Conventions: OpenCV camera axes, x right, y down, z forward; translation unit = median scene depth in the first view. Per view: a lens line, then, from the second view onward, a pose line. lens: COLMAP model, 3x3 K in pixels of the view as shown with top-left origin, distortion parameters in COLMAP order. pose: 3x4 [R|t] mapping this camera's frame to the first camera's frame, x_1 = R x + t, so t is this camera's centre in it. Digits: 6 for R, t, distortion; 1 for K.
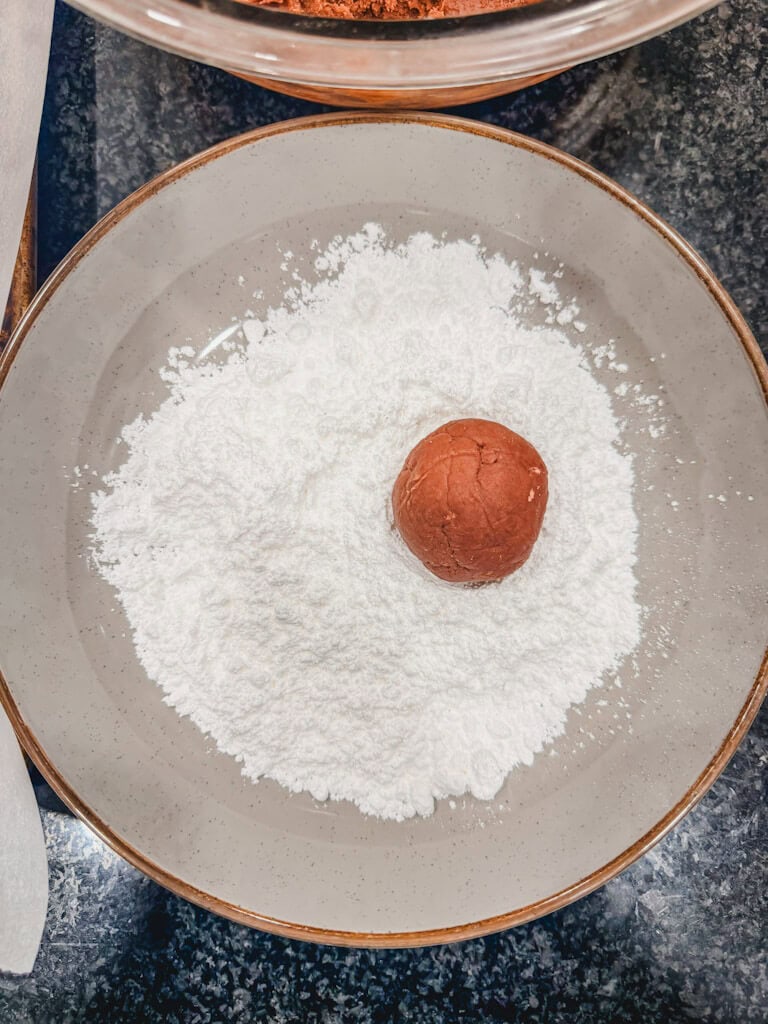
lens RADIAL K [[704.7, 0, 381.6], [0, 704.7, 504.3], [0, 0, 1]] dist [-0.025306, -0.015442]
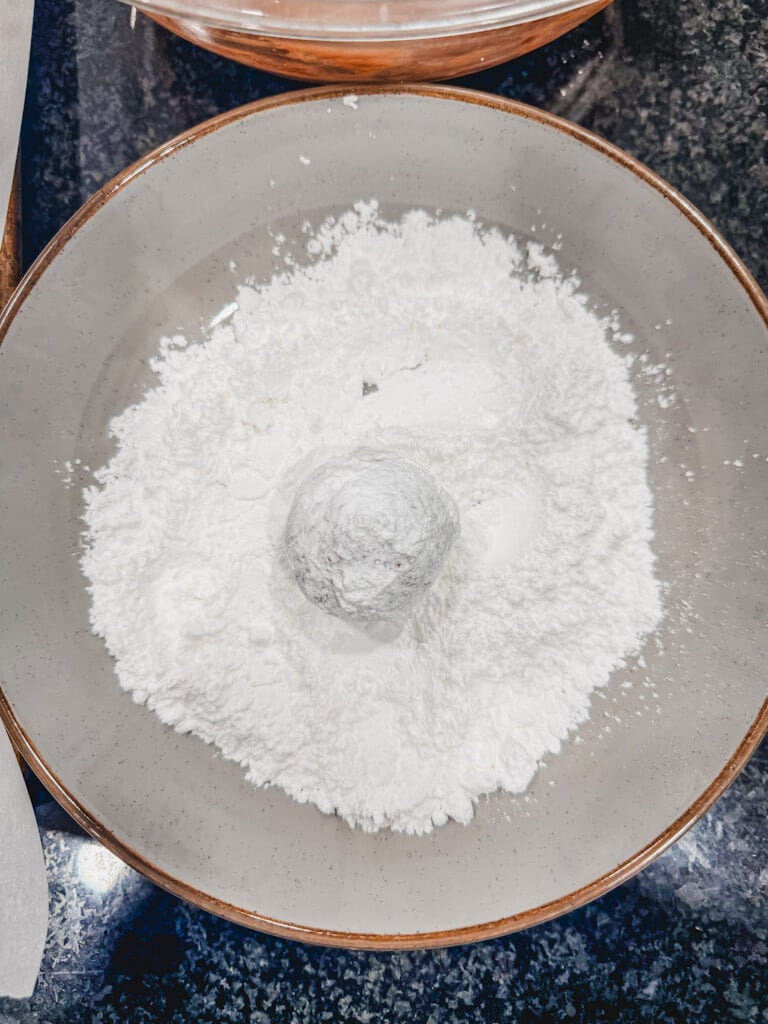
lens RADIAL K [[704.7, 0, 380.6], [0, 704.7, 513.1], [0, 0, 1]] dist [-0.025306, -0.015442]
pose [[0.999061, -0.041858, 0.011198, -0.020250], [0.042264, 0.998351, -0.038851, 0.070373], [-0.009554, 0.039288, 0.999182, 0.038015]]
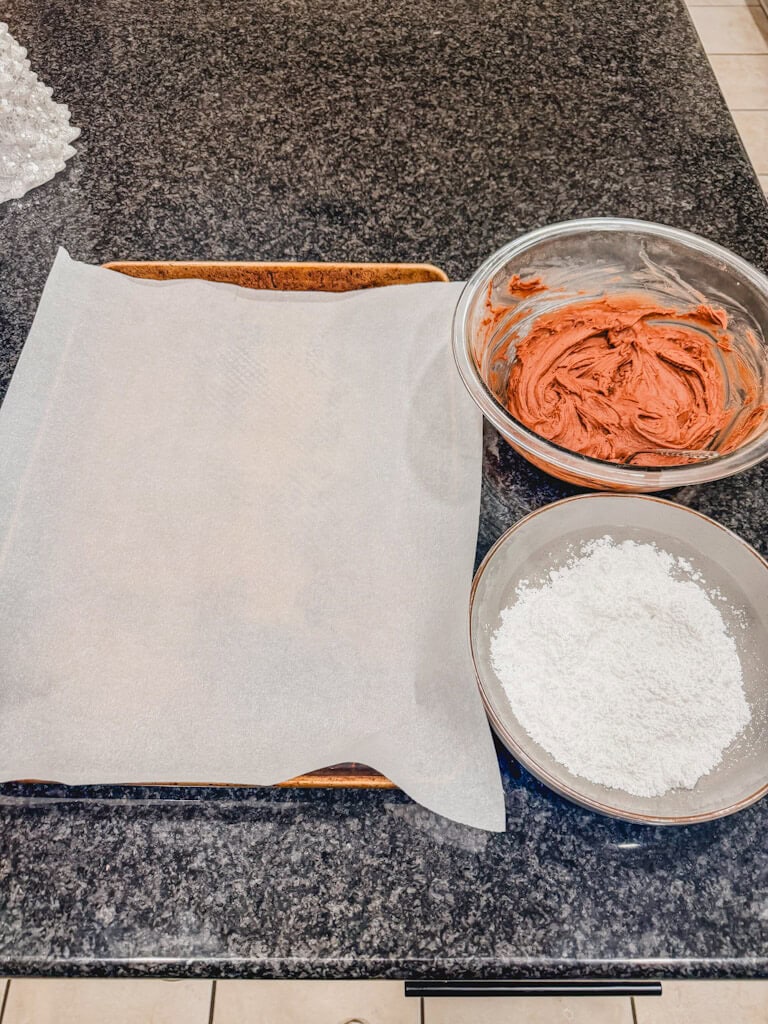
lens RADIAL K [[728.9, 0, 391.5], [0, 728.9, 508.7], [0, 0, 1]] dist [-0.037596, 0.008255]
pose [[0.997798, 0.065188, -0.012269, -0.707468], [-0.063468, 0.884463, -0.462274, 0.684316], [-0.019283, 0.462034, 0.886652, -1.163418]]
